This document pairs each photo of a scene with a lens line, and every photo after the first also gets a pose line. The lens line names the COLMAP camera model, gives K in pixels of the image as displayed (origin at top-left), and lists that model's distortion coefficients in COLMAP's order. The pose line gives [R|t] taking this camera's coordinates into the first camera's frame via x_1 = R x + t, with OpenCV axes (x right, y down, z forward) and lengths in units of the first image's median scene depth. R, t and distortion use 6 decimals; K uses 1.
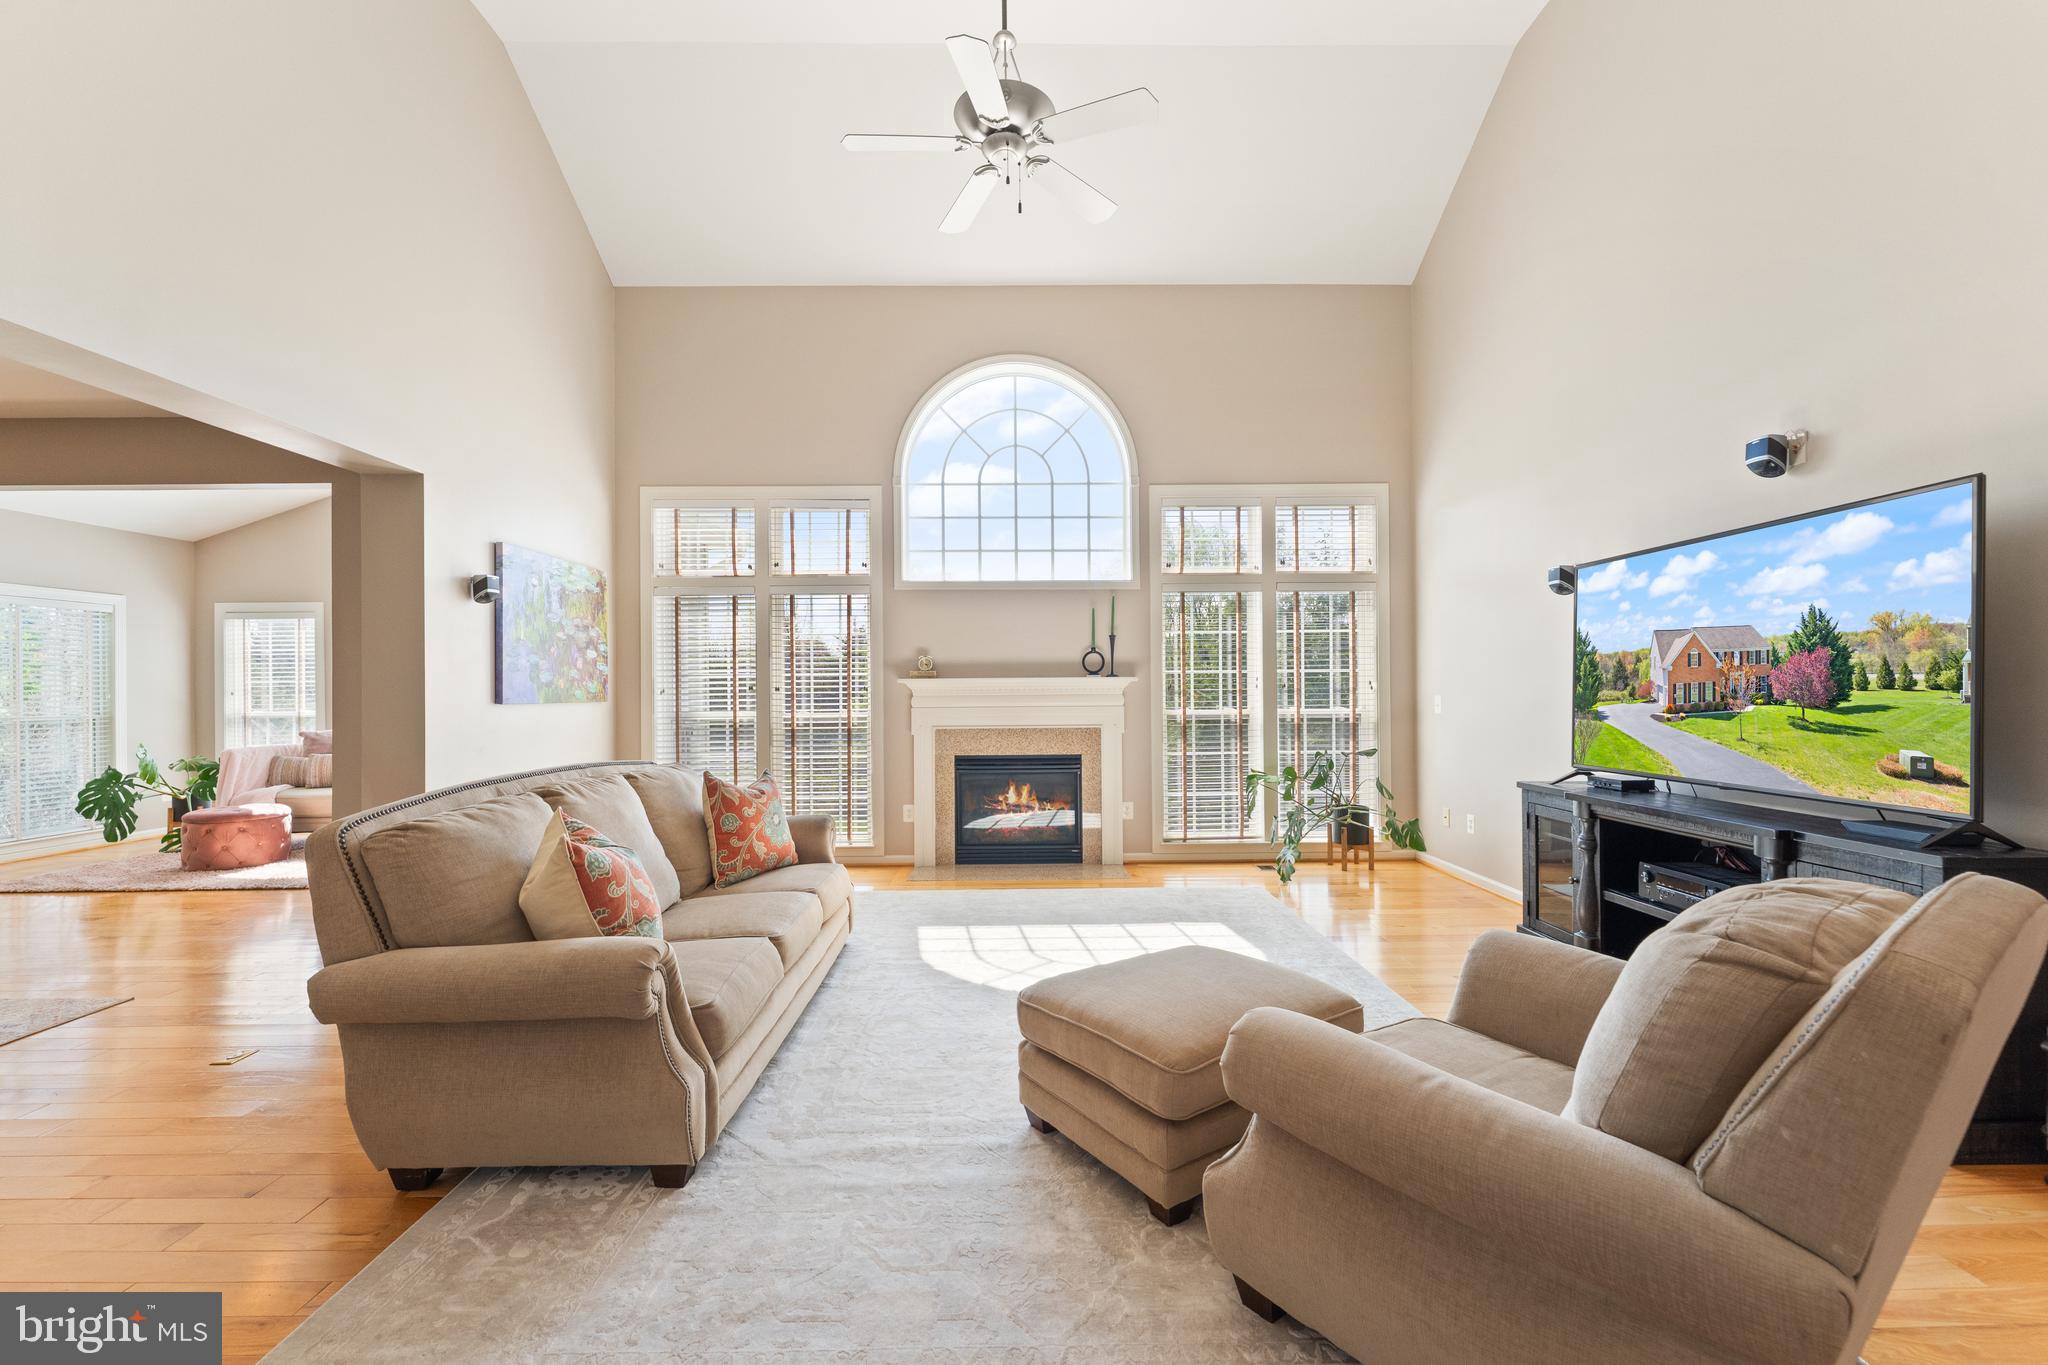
lens RADIAL K [[825.8, 0, 1029.8], [0, 825.8, 671.2], [0, 0, 1]] dist [0.000075, -0.000218]
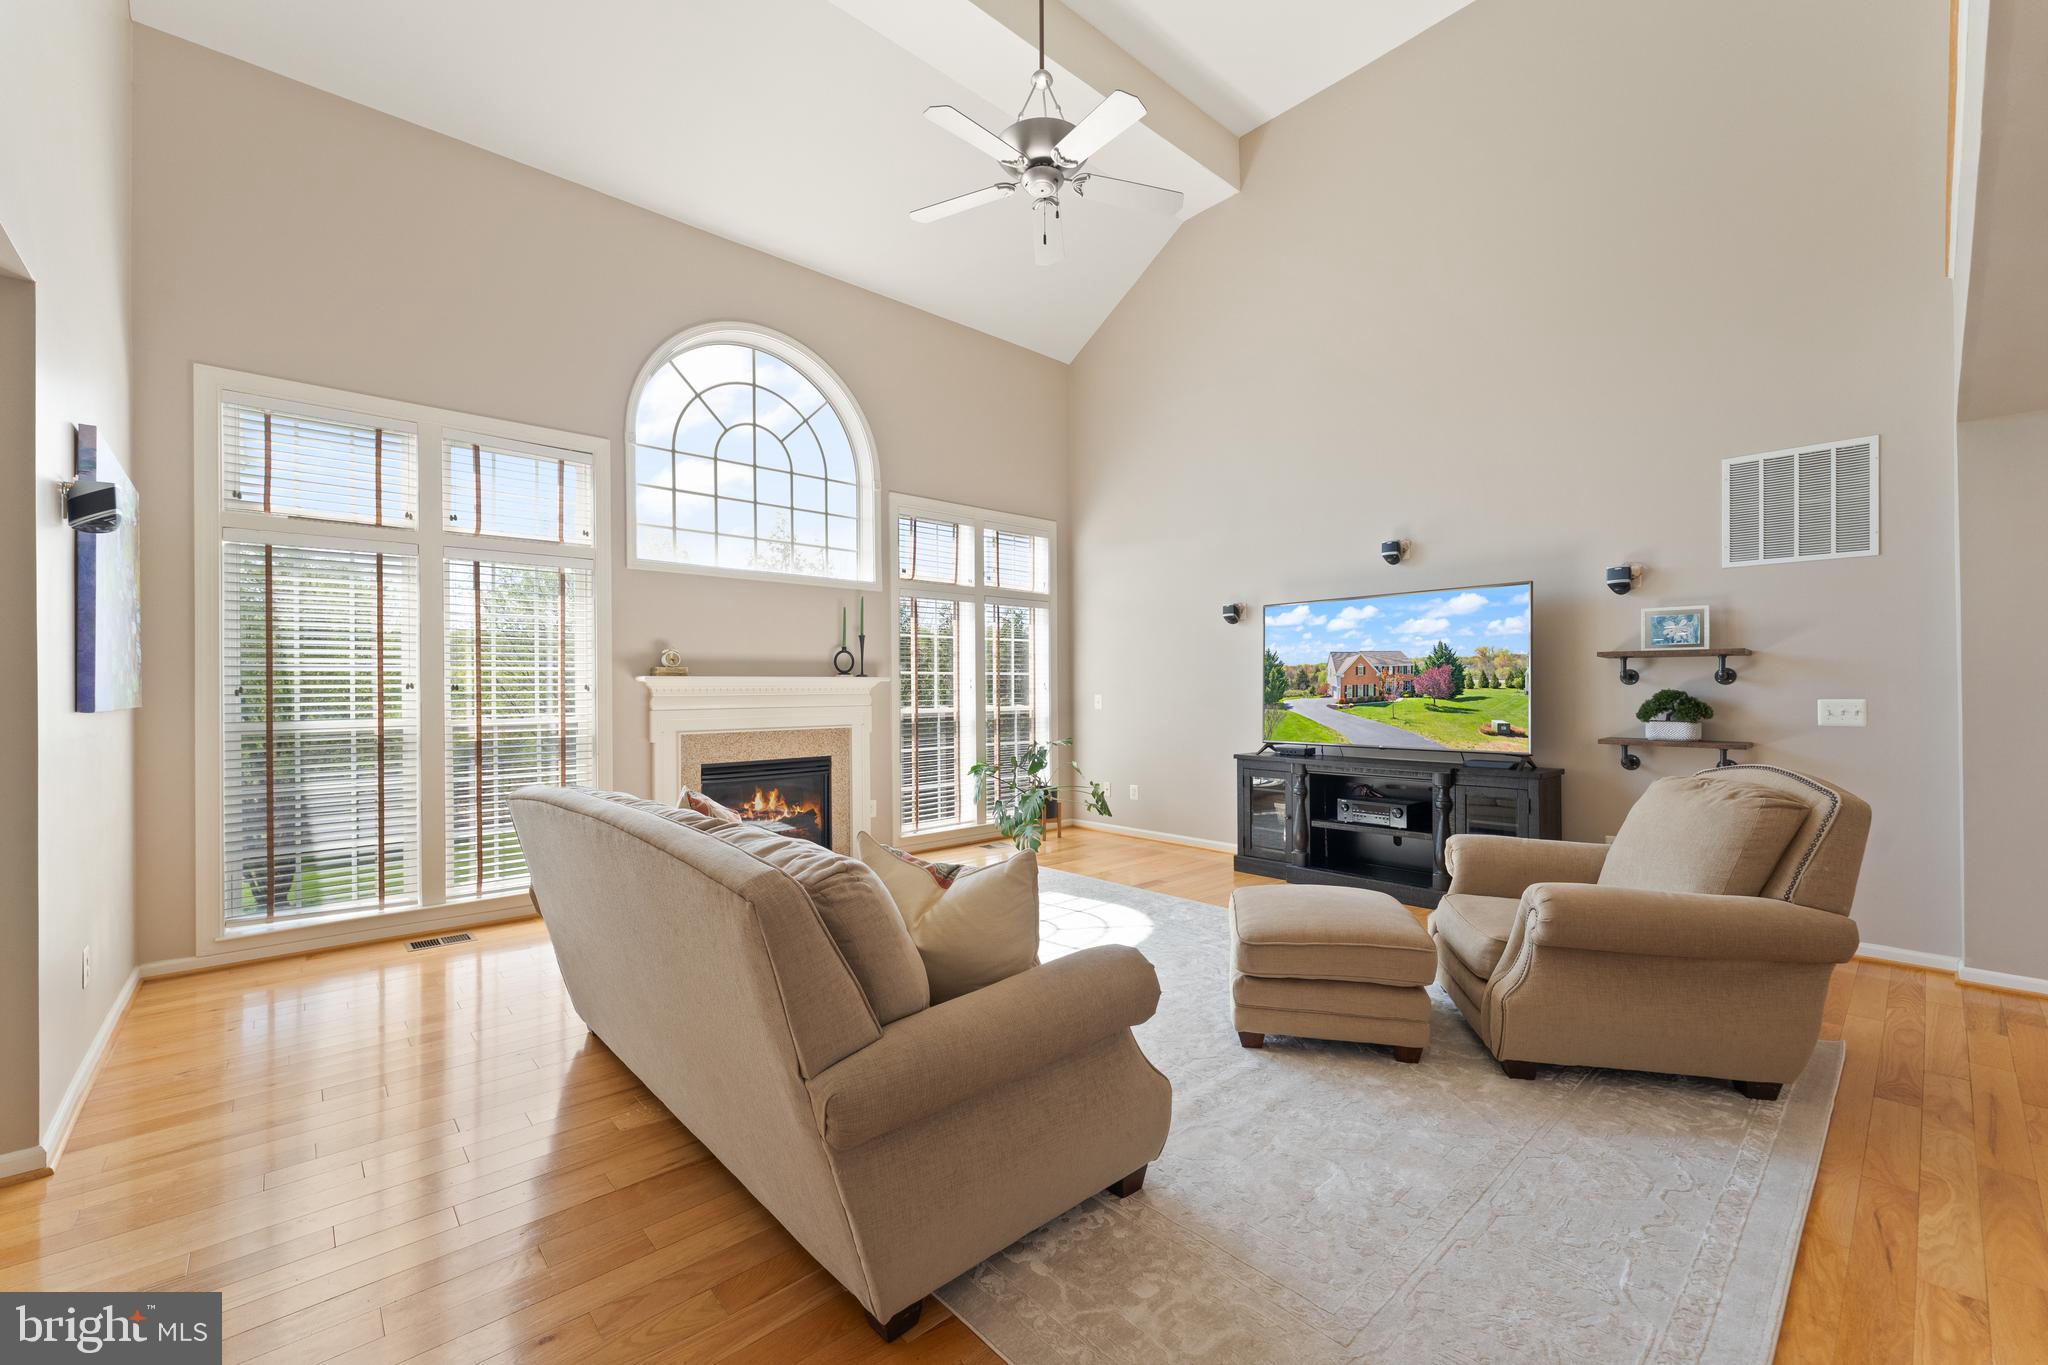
lens RADIAL K [[811.7, 0, 1014.1], [0, 811.7, 668.9], [0, 0, 1]] dist [0.034971, -0.000021]
pose [[0.750728, 0.021404, 0.660264, -0.727580], [-0.014591, 0.999768, -0.015820, 0.017022], [-0.660450, 0.002243, 0.750867, 0.221071]]
